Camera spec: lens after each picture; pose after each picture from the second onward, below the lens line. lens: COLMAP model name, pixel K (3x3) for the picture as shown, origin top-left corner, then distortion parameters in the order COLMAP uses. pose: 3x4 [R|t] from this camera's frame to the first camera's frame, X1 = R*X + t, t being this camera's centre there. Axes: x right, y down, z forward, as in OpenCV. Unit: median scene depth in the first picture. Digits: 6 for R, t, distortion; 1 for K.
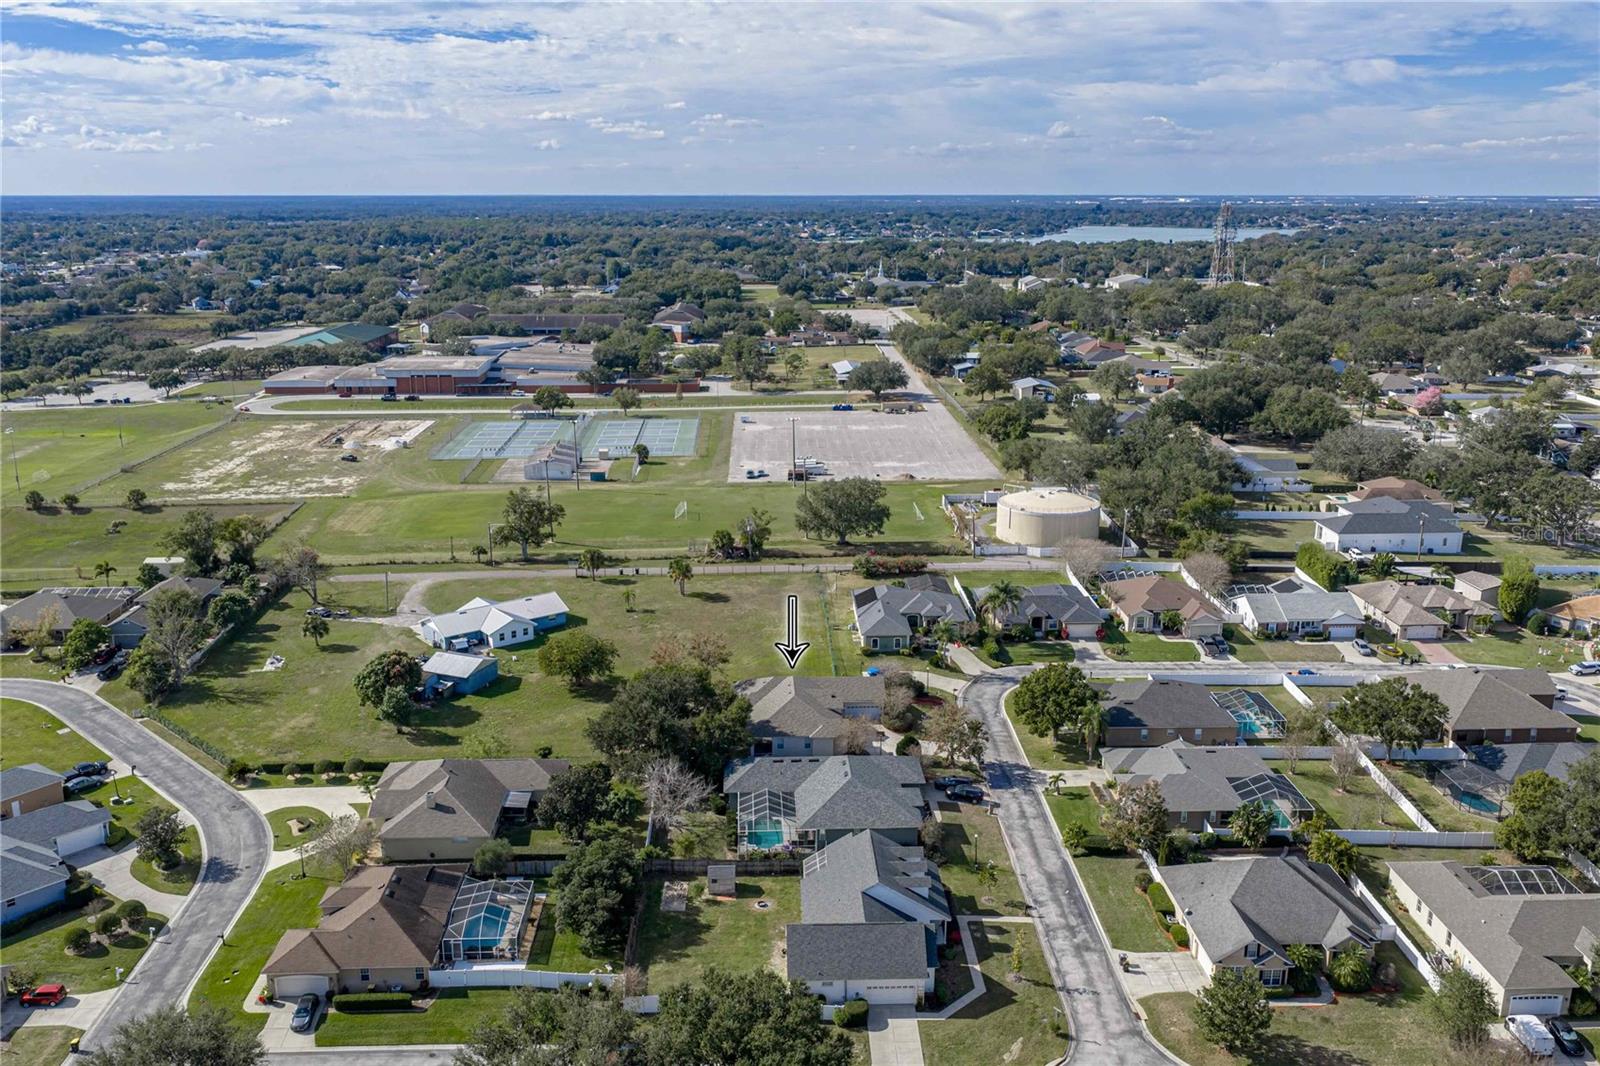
lens RADIAL K [[1330.9, 0, 800.0], [0, 1330.9, 533.0], [0, 0, 1]] dist [-0.003618, -0.000315]
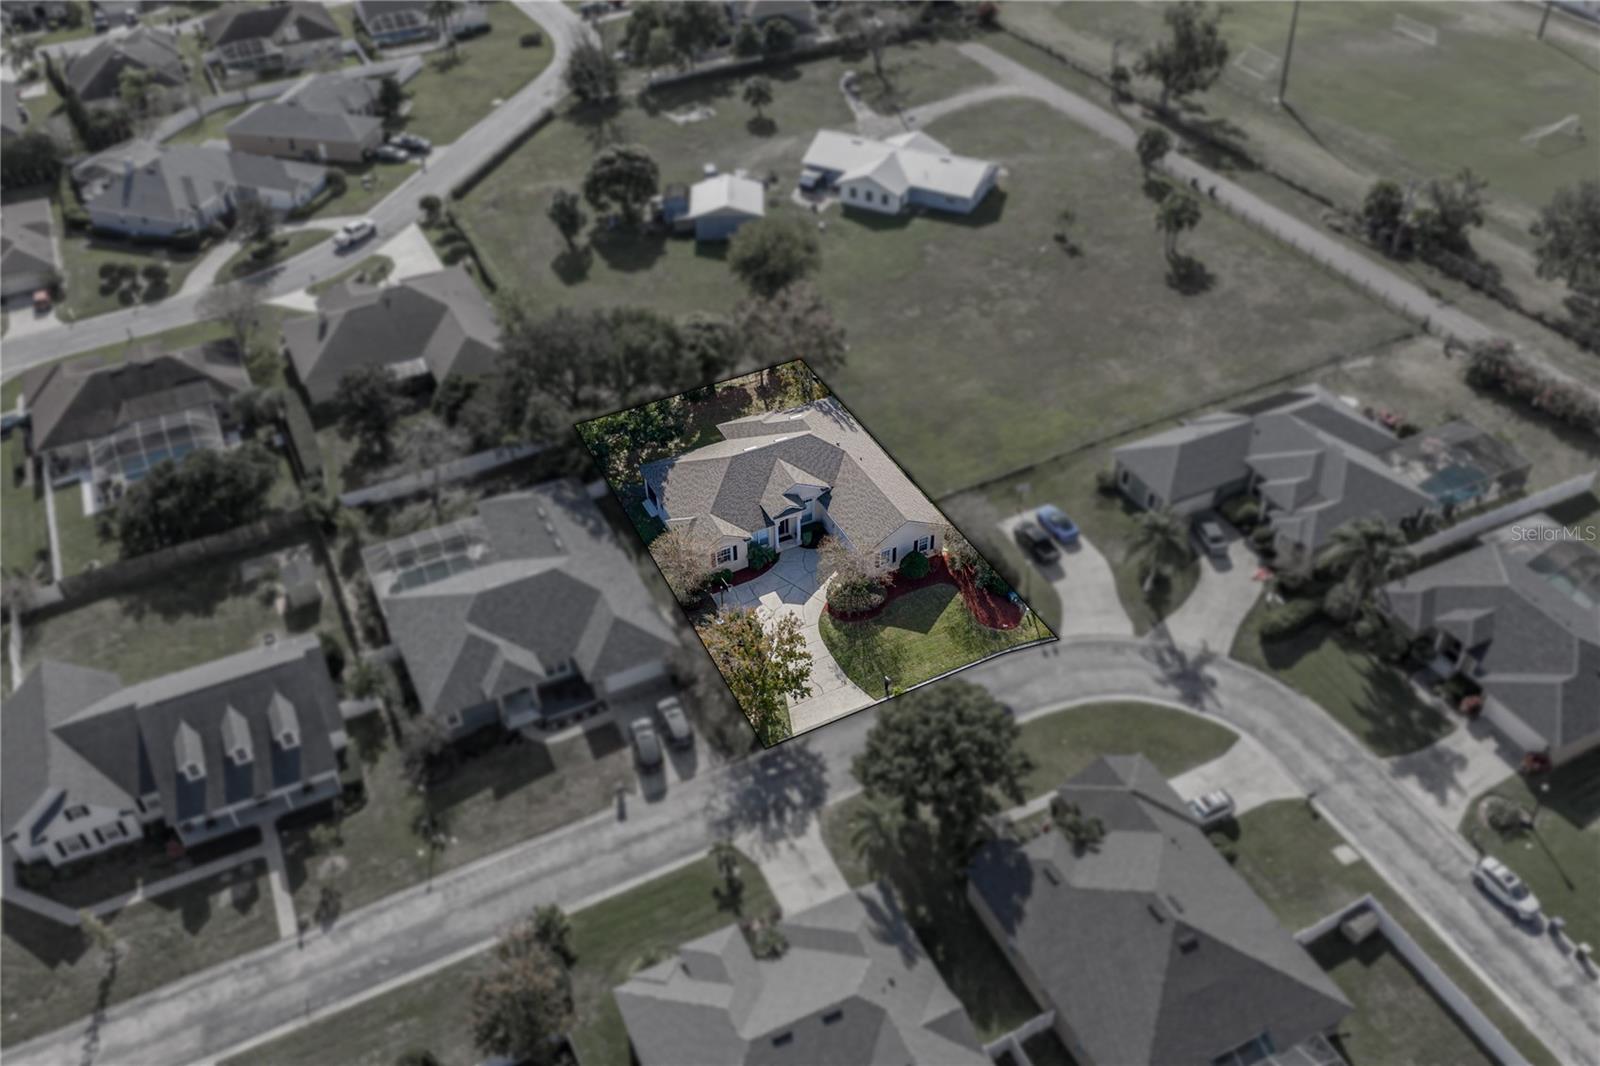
lens RADIAL K [[1314.2, 0, 800.0], [0, 1314.2, 533.0], [0, 0, 1]] dist [0.002489, 0.003697]
pose [[0.400592, 0.584070, -0.705967, 0.396723], [-0.214168, 0.808834, 0.547648, -0.165298], [0.890875, -0.068188, 0.449102, 0.636085]]
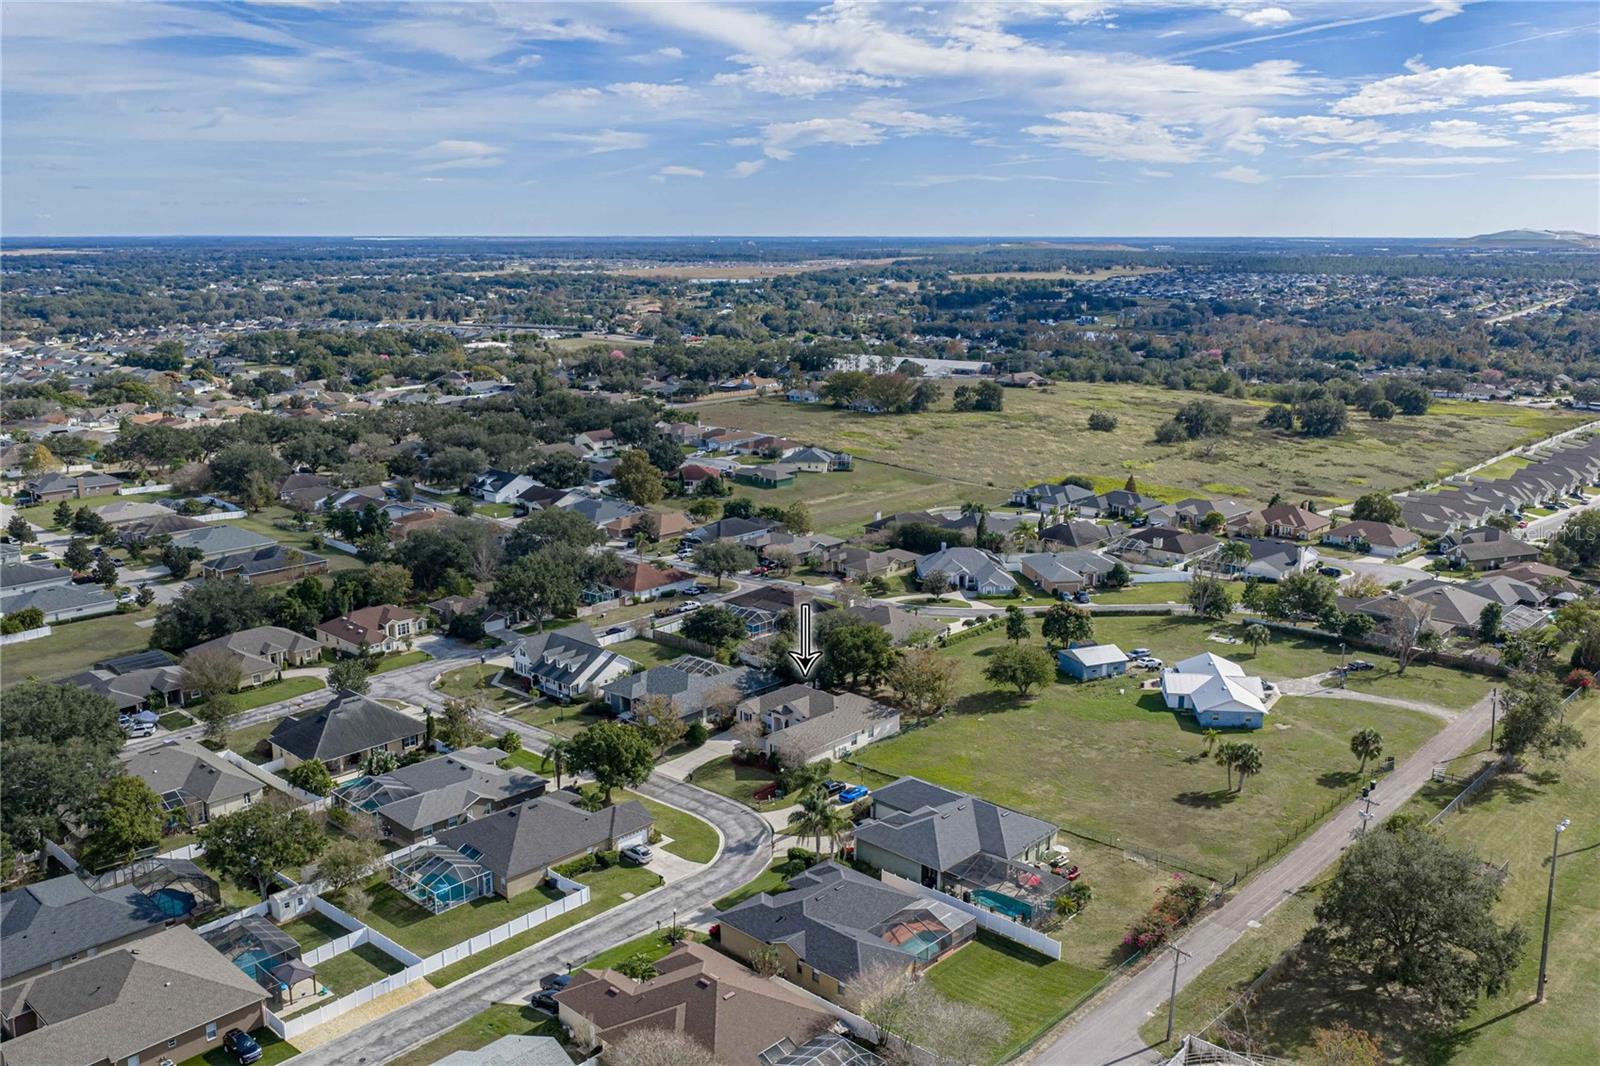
lens RADIAL K [[1330.9, 0, 800.0], [0, 1330.9, 533.0], [0, 0, 1]] dist [-0.003618, -0.000315]
pose [[-0.712437, 0.153450, -0.684753, 0.619697], [-0.177666, 0.904563, 0.387558, -0.355480], [0.678873, 0.397768, -0.617181, 1.386776]]
